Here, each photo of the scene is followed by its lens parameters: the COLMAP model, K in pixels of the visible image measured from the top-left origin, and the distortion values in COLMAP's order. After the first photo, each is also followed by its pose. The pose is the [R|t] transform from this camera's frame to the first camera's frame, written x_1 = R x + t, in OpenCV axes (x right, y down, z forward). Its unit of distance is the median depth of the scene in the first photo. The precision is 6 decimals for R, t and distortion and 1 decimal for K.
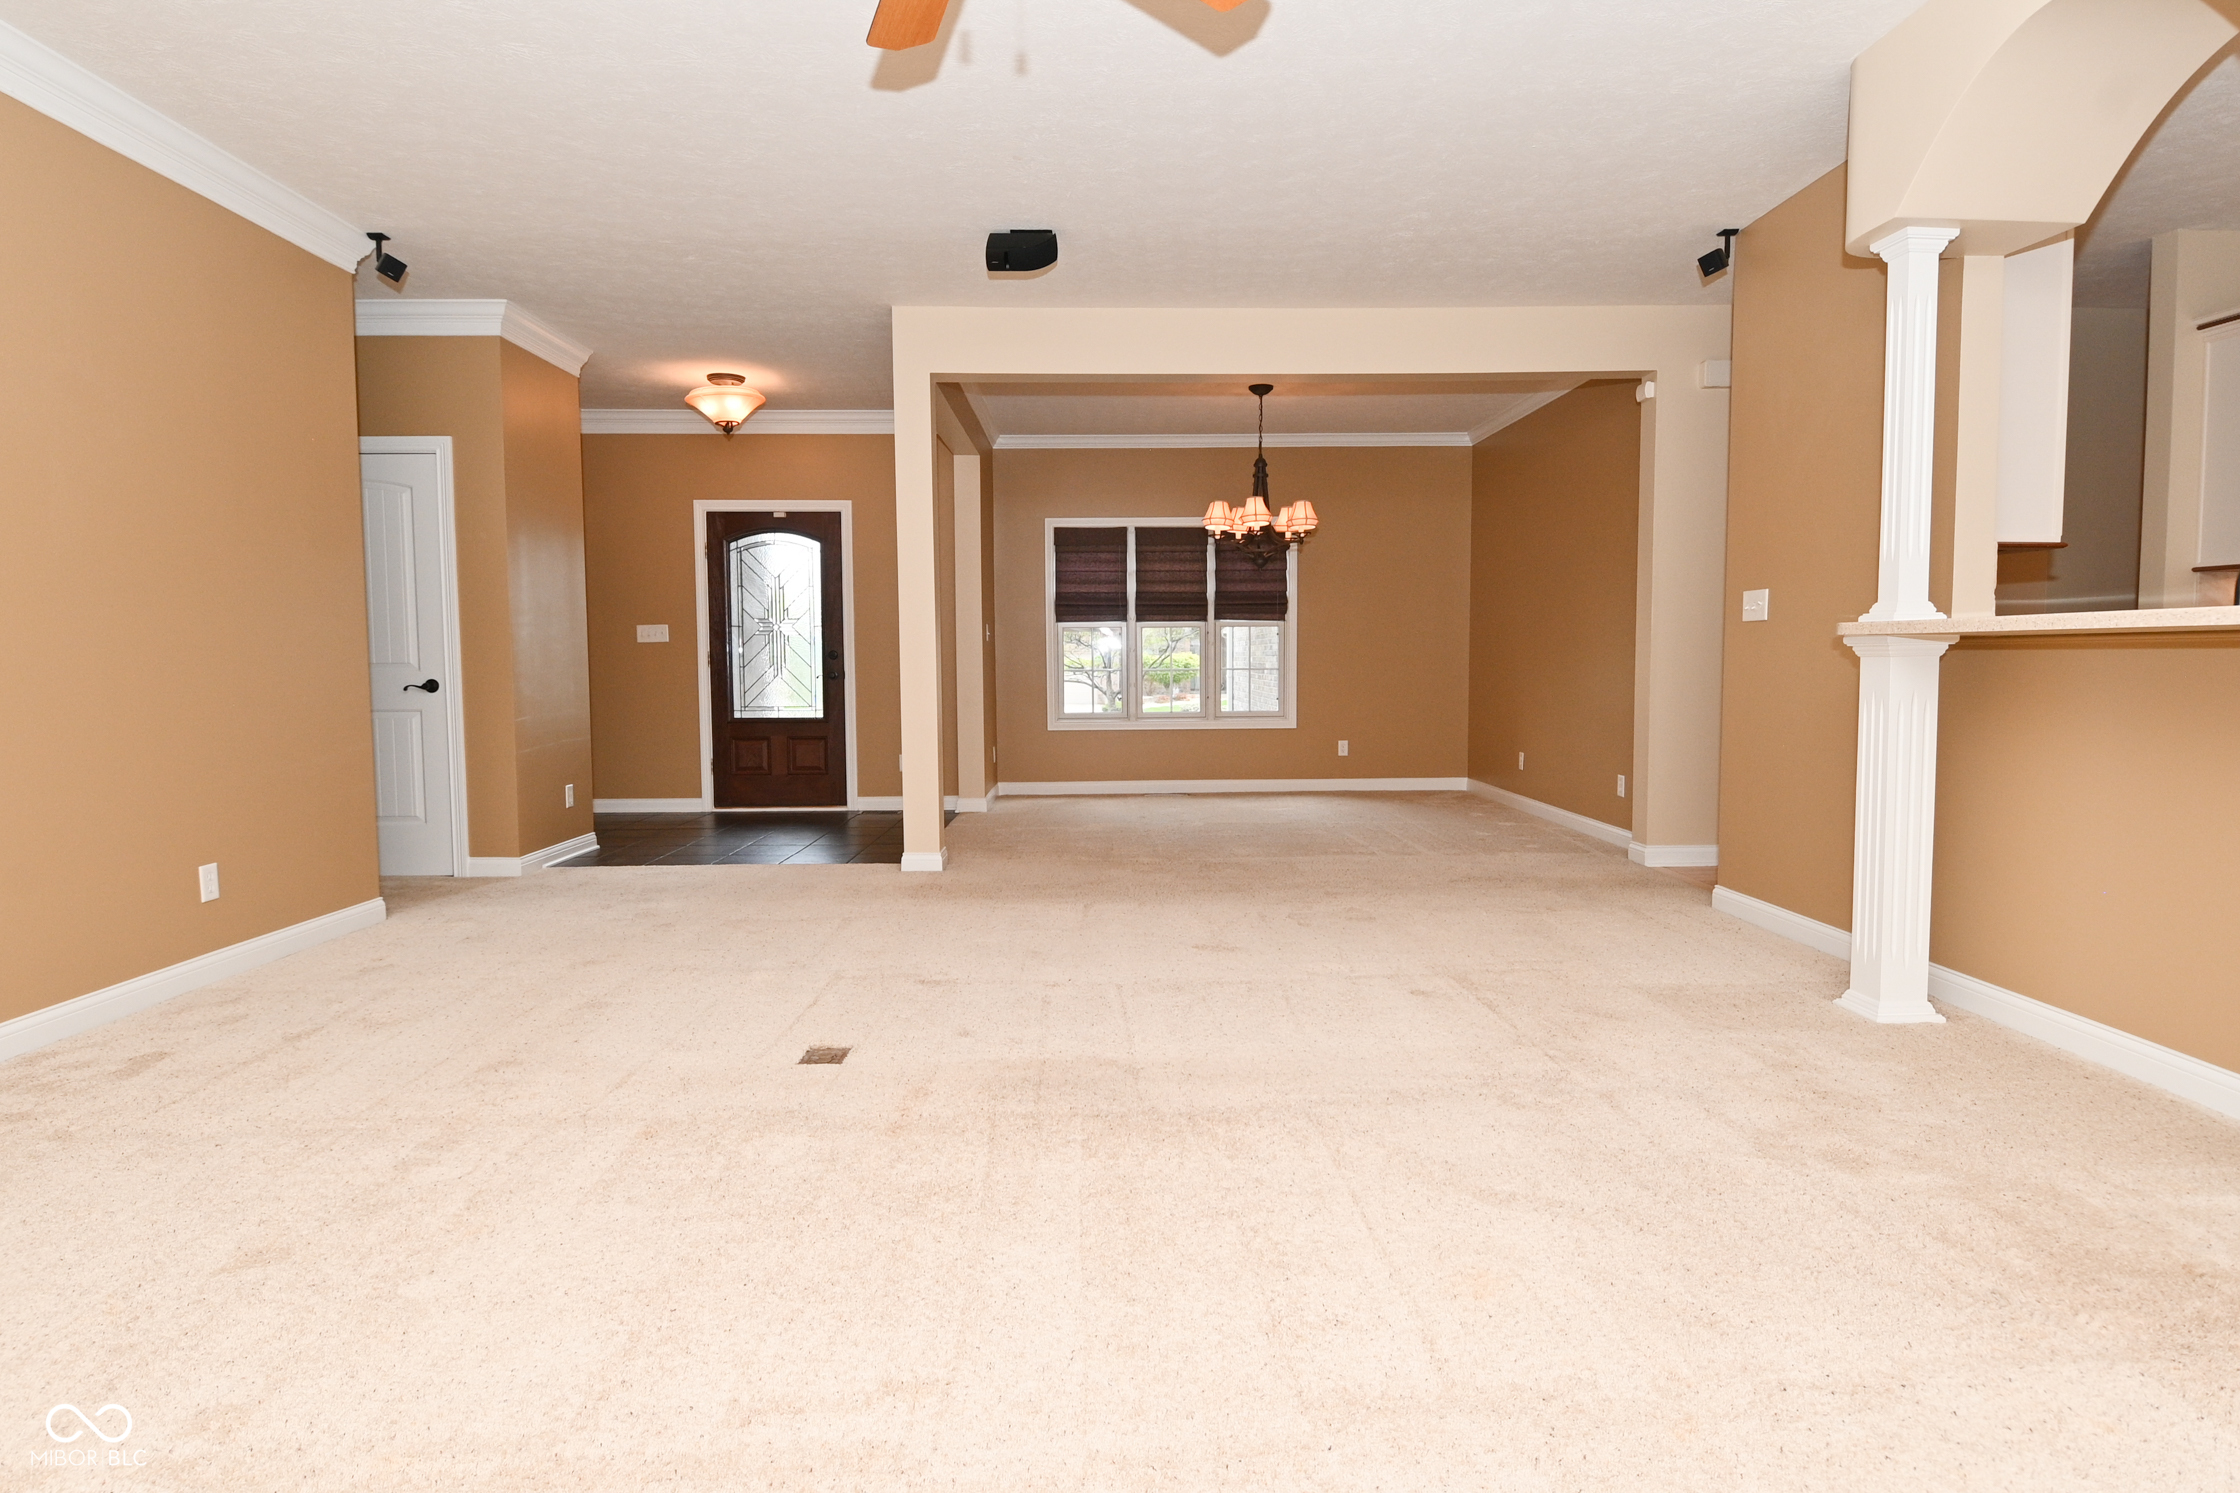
lens RADIAL K [[1187.5, 0, 1124.3], [0, 1187.5, 737.4], [0, 0, 1]] dist [0.028670, -0.034292]
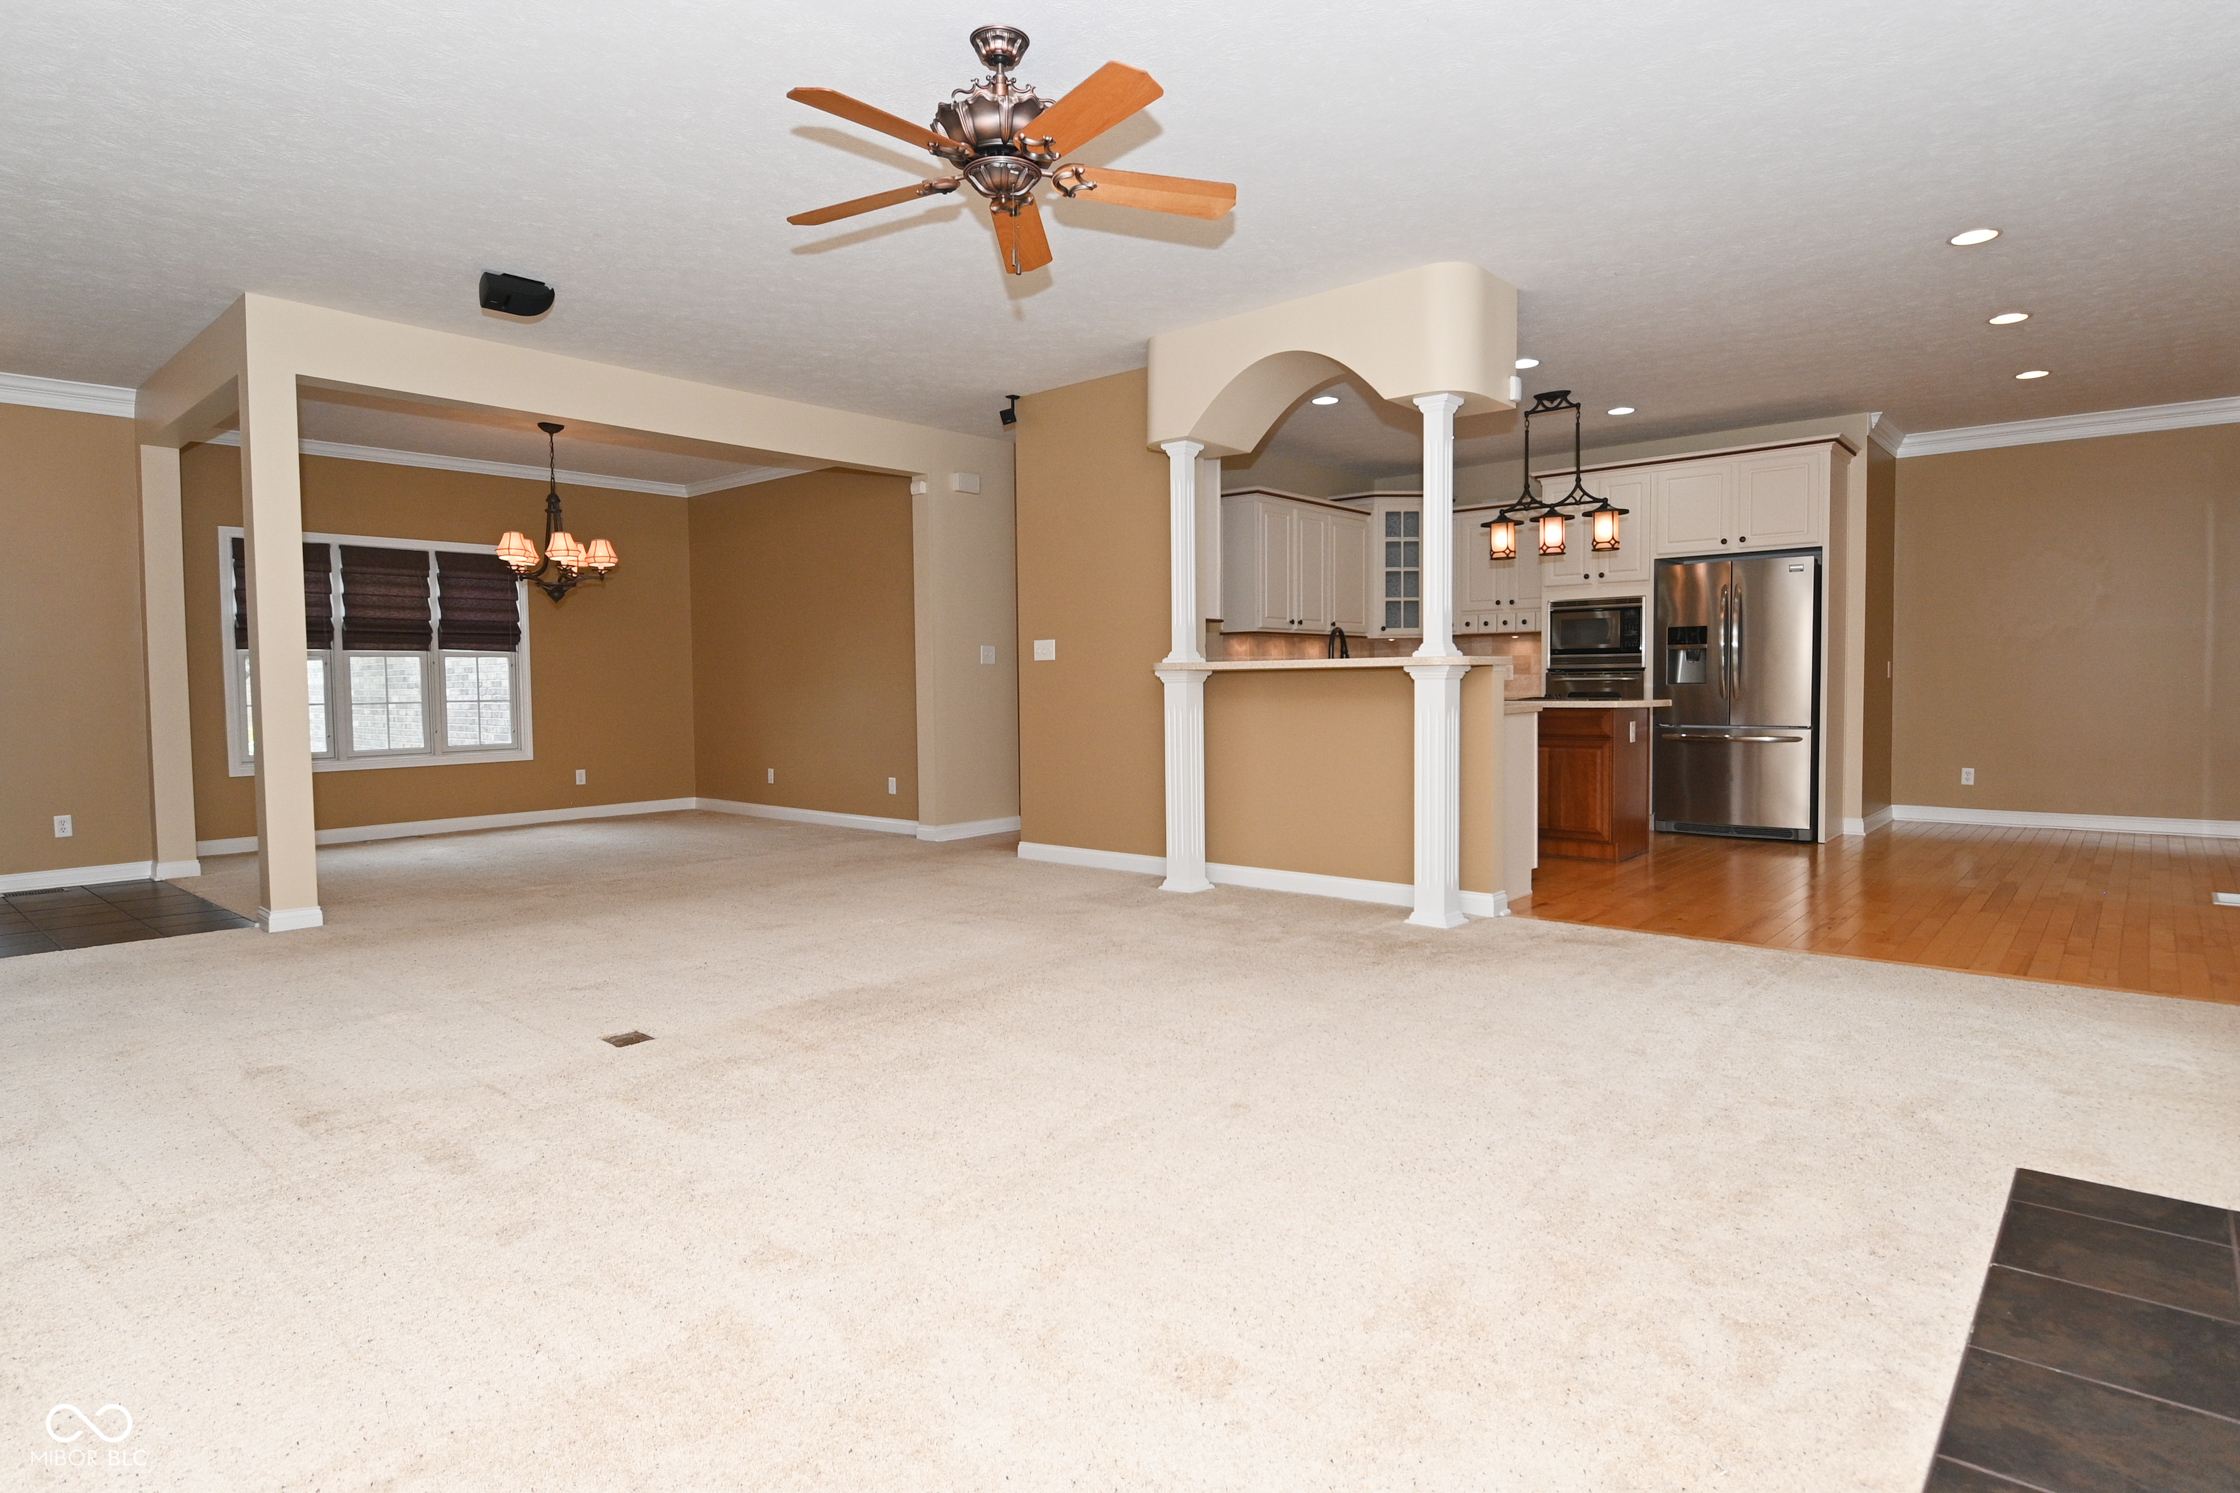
lens RADIAL K [[1187.5, 0, 1124.3], [0, 1187.5, 737.4], [0, 0, 1]] dist [0.028670, -0.034292]
pose [[0.671283, -0.035652, 0.740344, -0.297015], [0.056883, 0.998375, -0.003498, 0.005880], [-0.739016, 0.044461, 0.672220, -0.042925]]
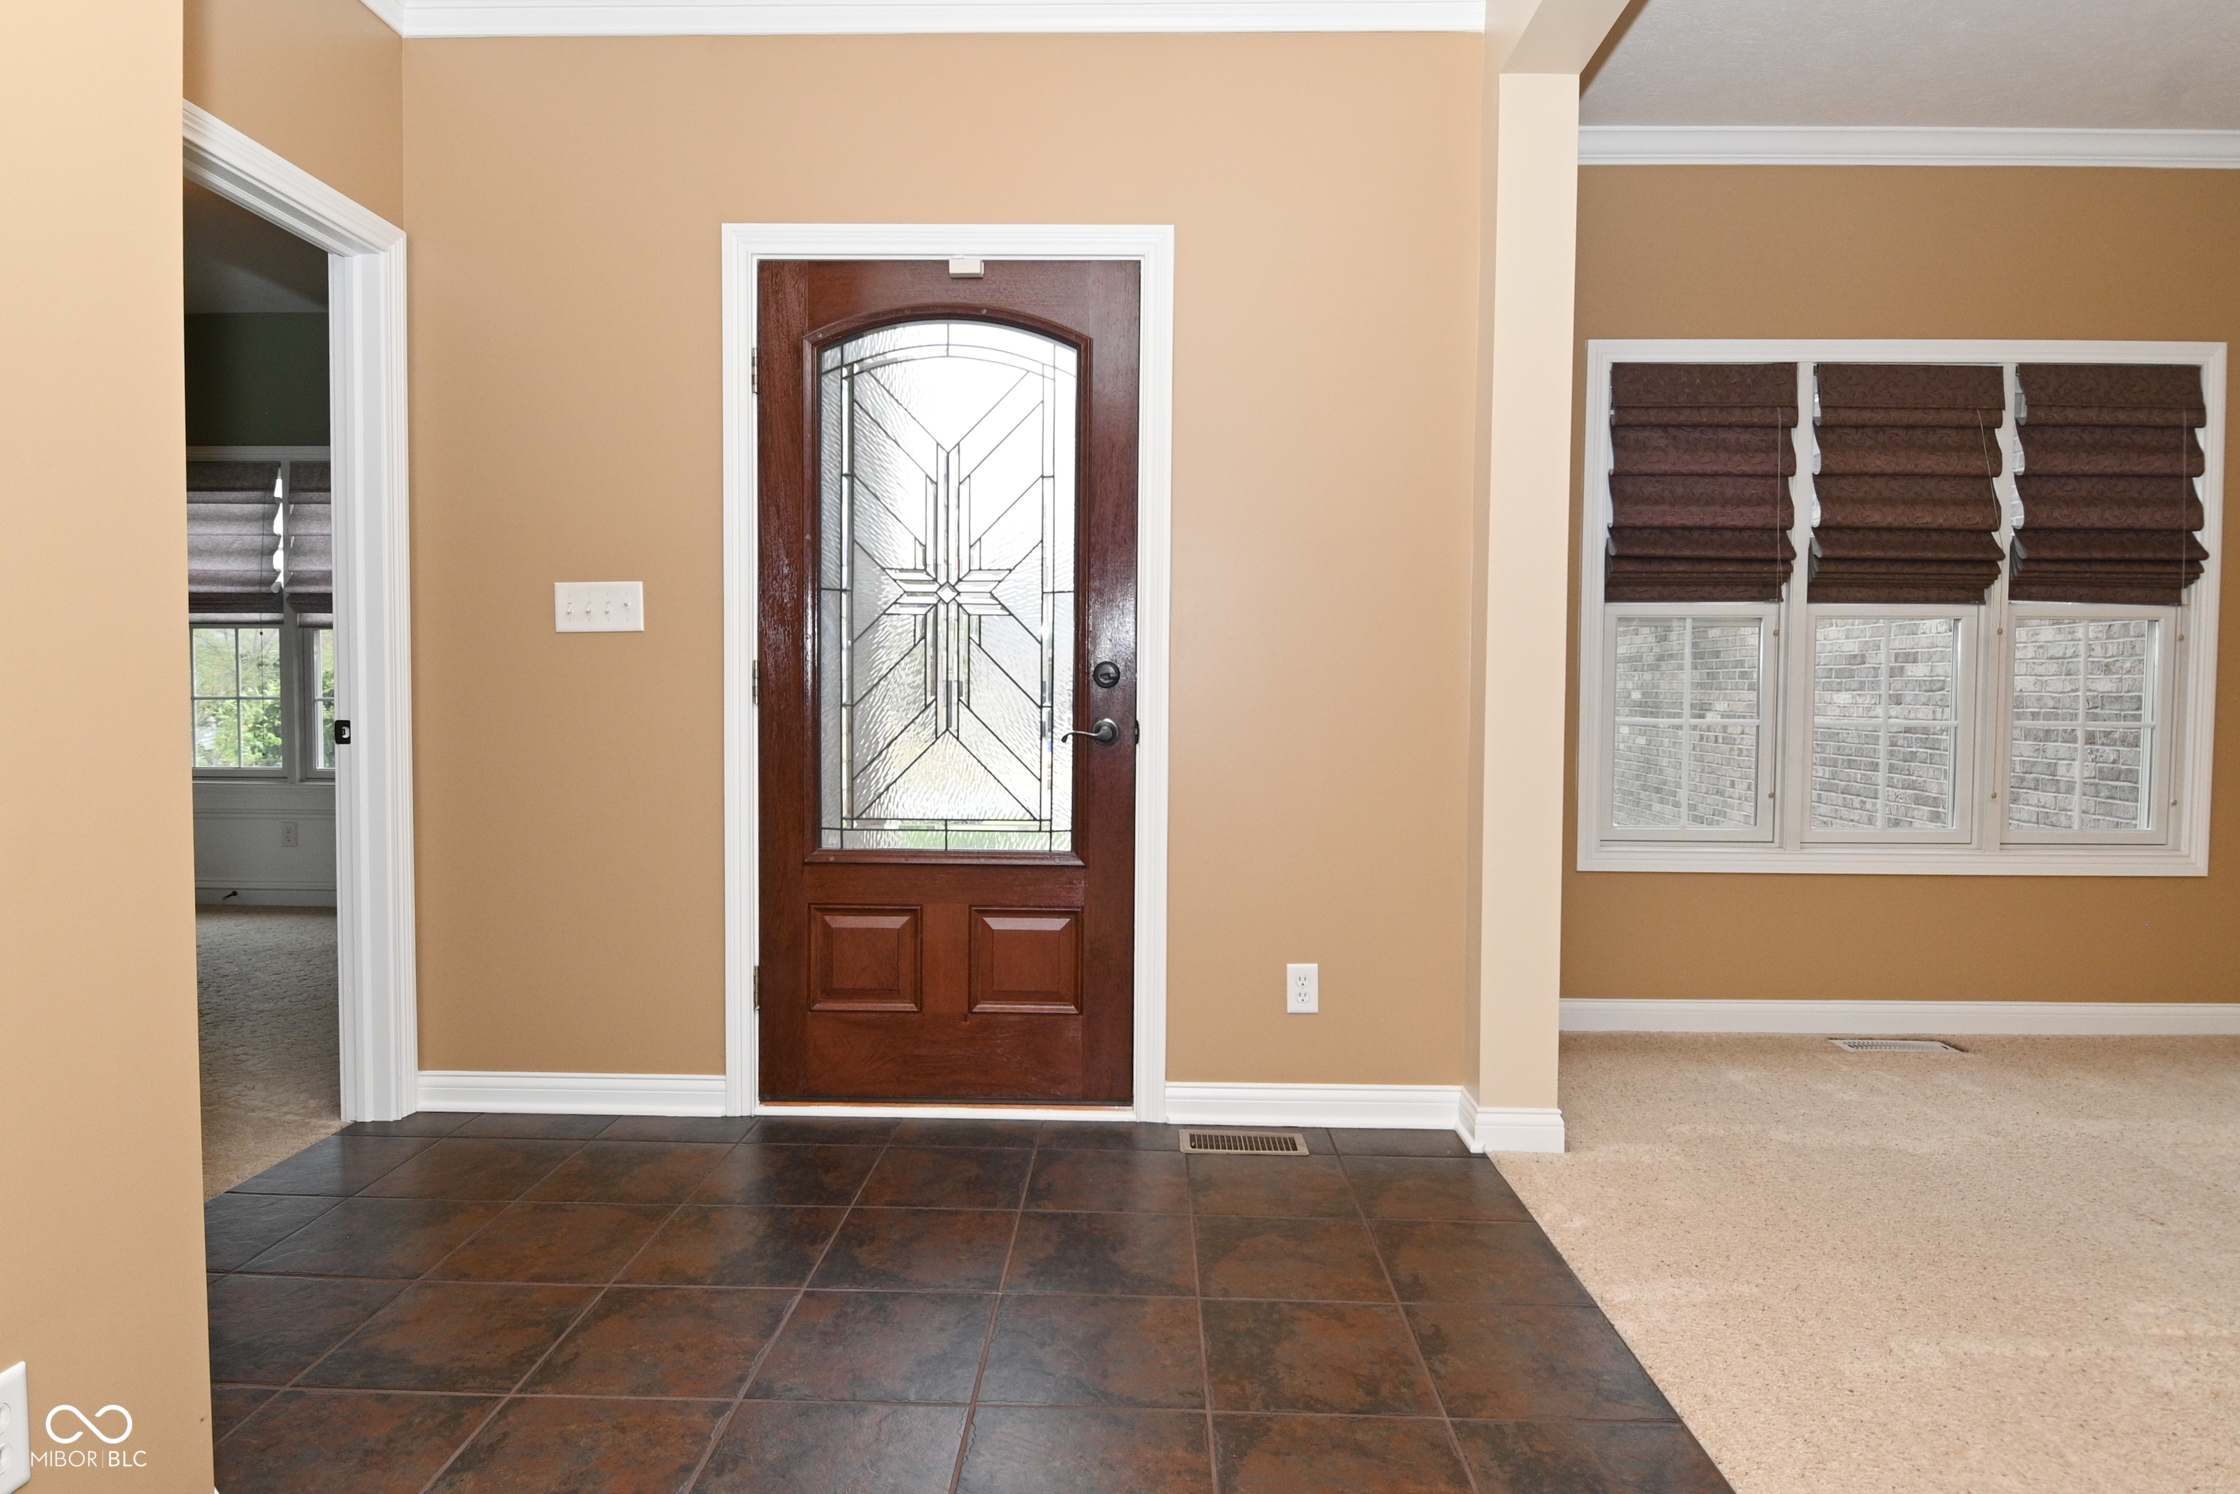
lens RADIAL K [[1187.5, 0, 1124.3], [0, 1187.5, 737.9], [0, 0, 1]] dist [0.028670, -0.034292]
pose [[0.998484, 0.015690, -0.052763, -0.222720], [-0.016980, 0.999565, -0.024100, -0.042657], [0.052362, 0.024960, 0.998316, 0.659135]]
